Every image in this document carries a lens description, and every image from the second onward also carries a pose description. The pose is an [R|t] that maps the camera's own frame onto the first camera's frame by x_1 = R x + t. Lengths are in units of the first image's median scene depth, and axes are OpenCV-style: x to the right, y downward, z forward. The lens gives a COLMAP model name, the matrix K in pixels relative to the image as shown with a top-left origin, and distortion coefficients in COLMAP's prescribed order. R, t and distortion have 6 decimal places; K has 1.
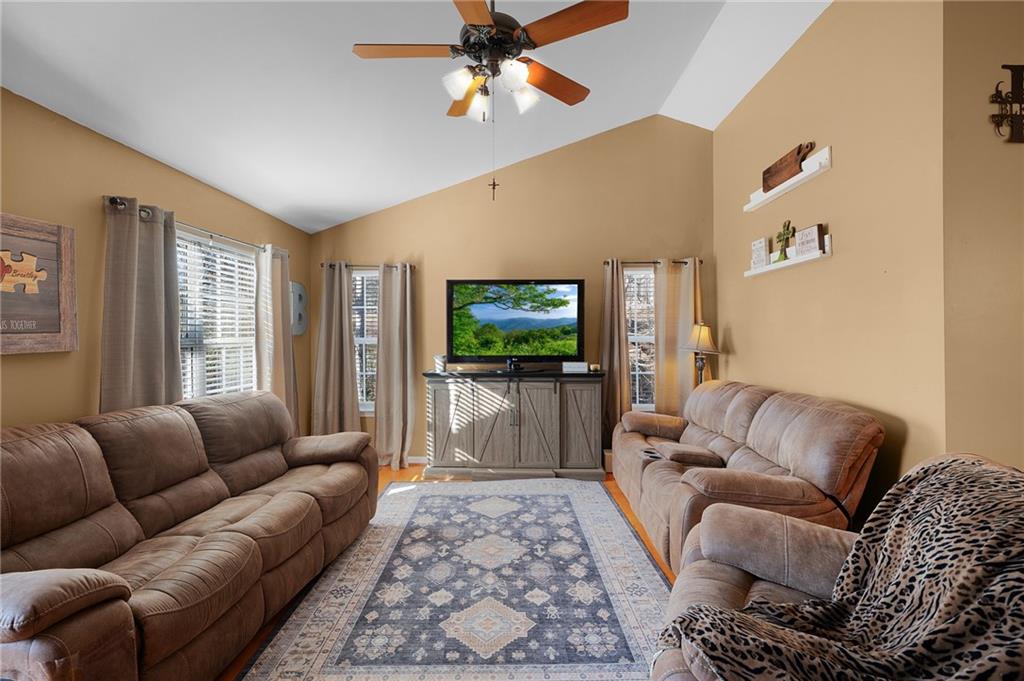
lens RADIAL K [[458.7, 0, 512.0], [0, 458.7, 340.5], [0, 0, 1]] dist [-0.001480, -0.000137]
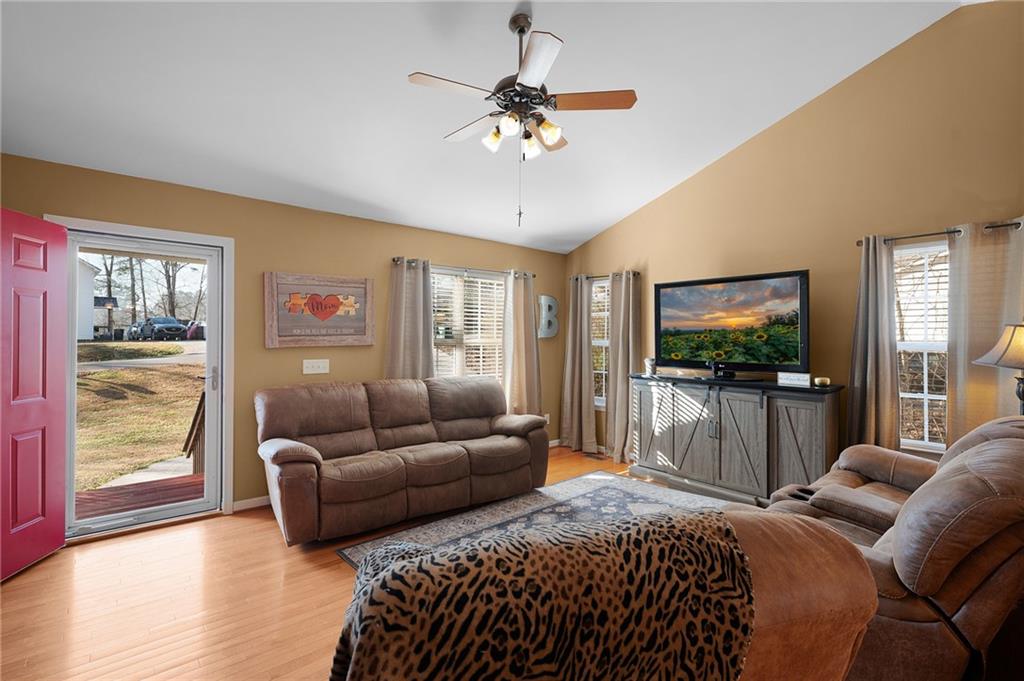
lens RADIAL K [[466.7, 0, 512.0], [0, 466.7, 340.5], [0, 0, 1]] dist [0.000681, 0.000014]
pose [[0.668063, 0.010493, -0.744031, 0.538857], [-0.015921, 0.999873, -0.000195, -0.002583], [0.743935, 0.011976, 0.668145, 0.101755]]
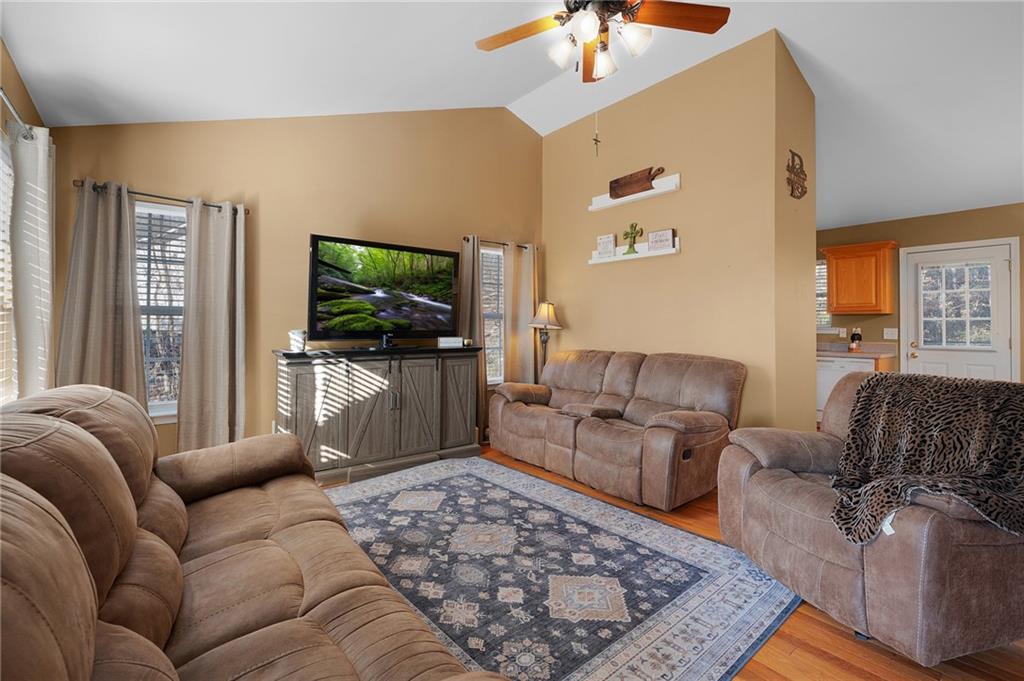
lens RADIAL K [[461.4, 0, 511.3], [0, 461.4, 321.6], [0, 0, 1]] dist [-0.000110, 0.000150]
pose [[0.766427, 0.012461, 0.642210, -0.500907], [-0.001977, 0.999853, -0.017042, 0.040405], [-0.642328, 0.011792, 0.766339, 0.225215]]
